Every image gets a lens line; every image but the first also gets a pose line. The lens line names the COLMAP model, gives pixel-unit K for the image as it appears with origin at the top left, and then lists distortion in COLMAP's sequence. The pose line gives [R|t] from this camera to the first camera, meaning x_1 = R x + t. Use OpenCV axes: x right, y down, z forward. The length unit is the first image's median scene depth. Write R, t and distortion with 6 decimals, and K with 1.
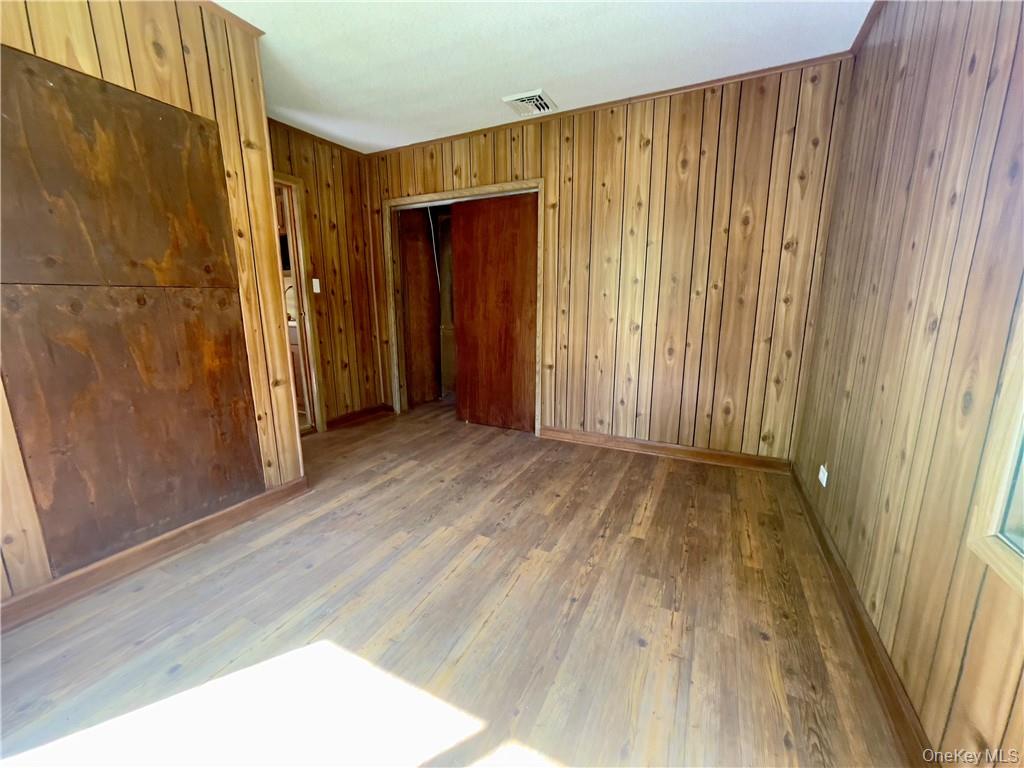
lens RADIAL K [[412.5, 0, 517.2], [0, 412.5, 381.2], [0, 0, 1]] dist [0.000710, 0.002042]
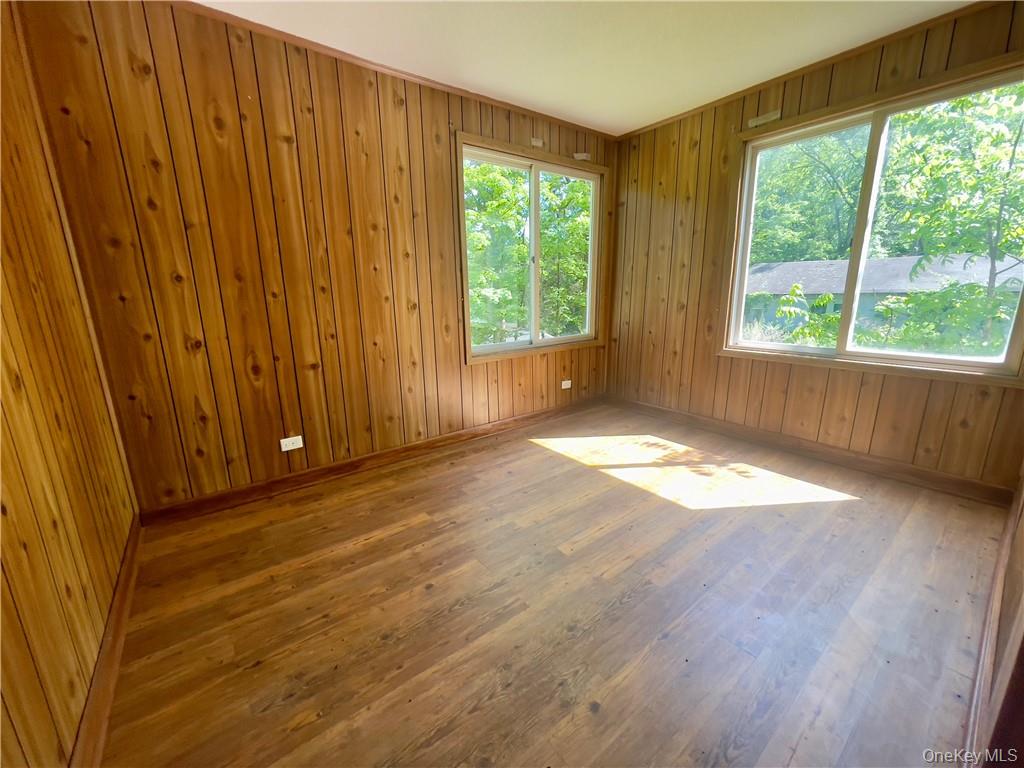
lens RADIAL K [[412.5, 0, 518.5], [0, 412.5, 386.5], [0, 0, 1]] dist [0.000710, 0.002042]
pose [[-0.902331, -0.078937, 0.423754, -0.343127], [0.100864, 0.917128, 0.385621, -0.311332], [-0.419076, 0.390699, -0.819591, 1.616254]]
